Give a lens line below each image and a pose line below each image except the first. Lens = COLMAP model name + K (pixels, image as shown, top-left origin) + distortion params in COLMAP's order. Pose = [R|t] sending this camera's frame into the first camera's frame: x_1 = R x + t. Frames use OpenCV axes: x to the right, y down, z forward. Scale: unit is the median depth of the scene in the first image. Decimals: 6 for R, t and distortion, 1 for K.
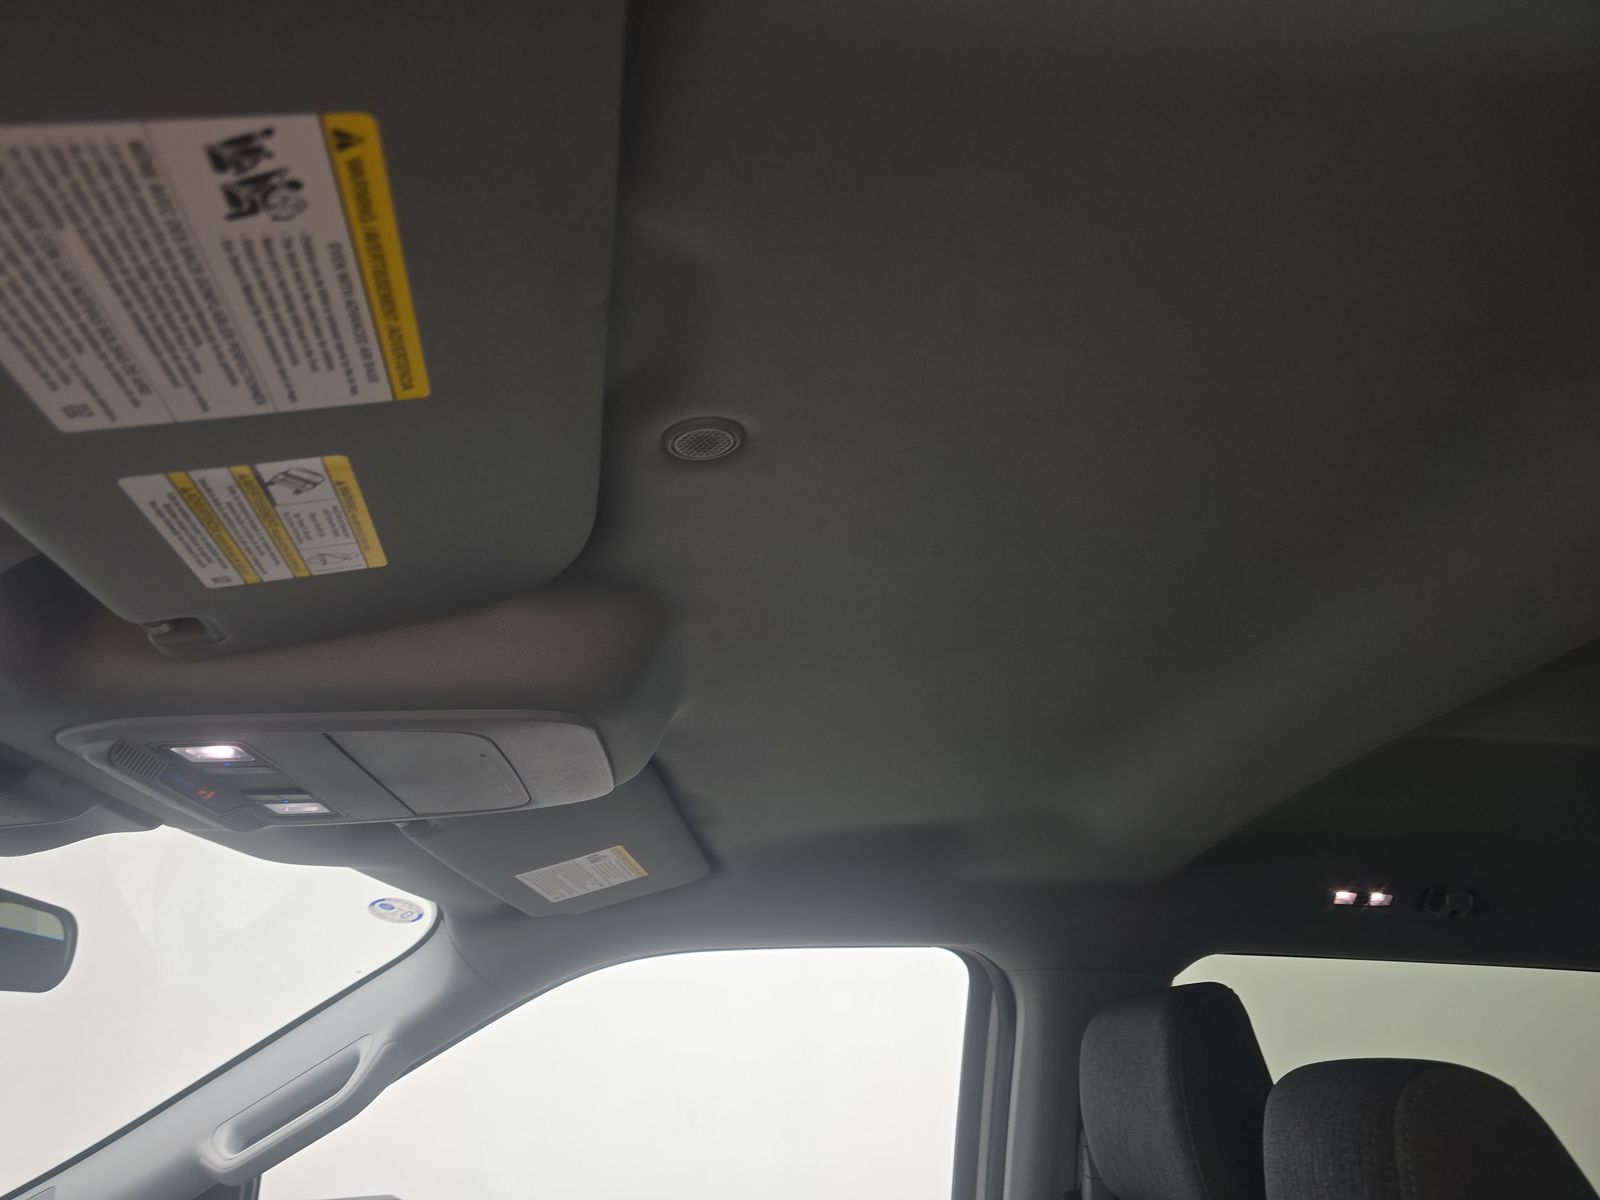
lens RADIAL K [[1070.1, 0, 800.0], [0, 1070.1, 600.0], [0, 0, 1]] dist [0.034689, -0.035828]
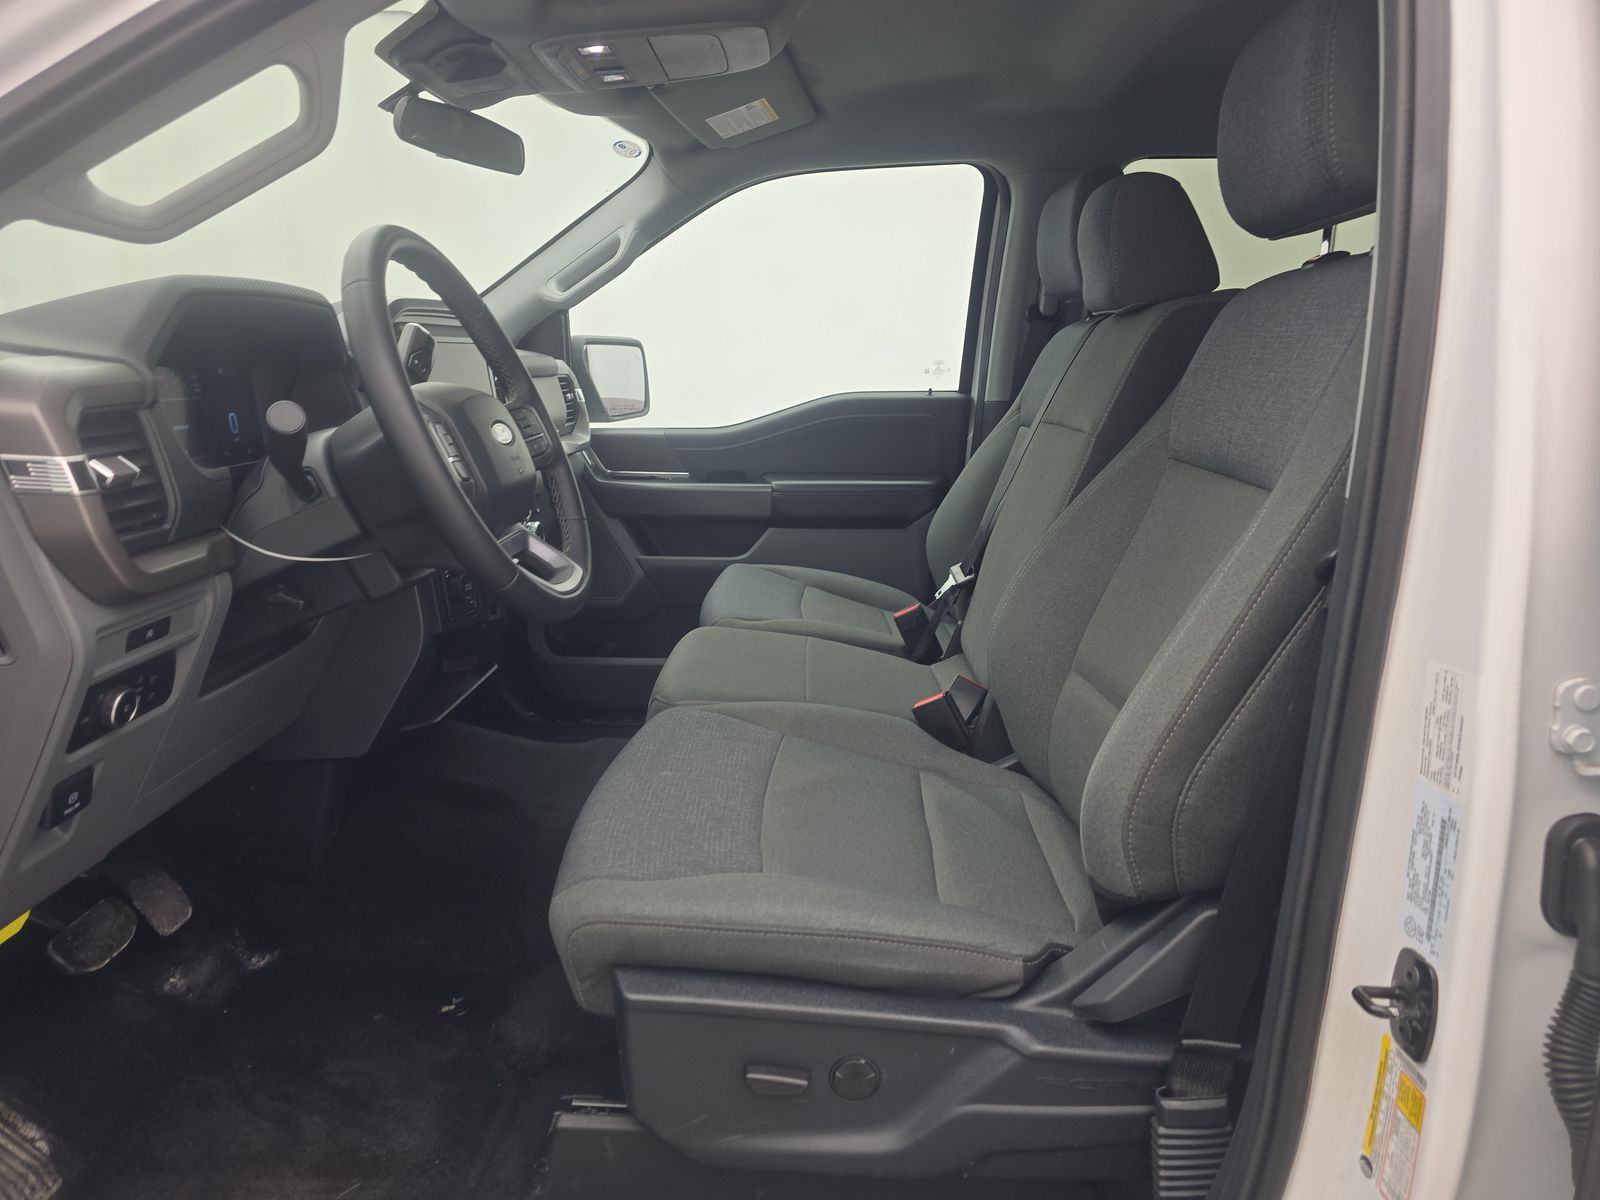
lens RADIAL K [[1070.1, 0, 800.0], [0, 1070.1, 600.0], [0, 0, 1]] dist [0.034689, -0.035828]
pose [[0.995495, 0.002096, -0.094793, 0.045374], [0.055018, 0.801459, 0.595514, -0.126910], [0.077221, -0.598046, 0.797733, -0.722699]]
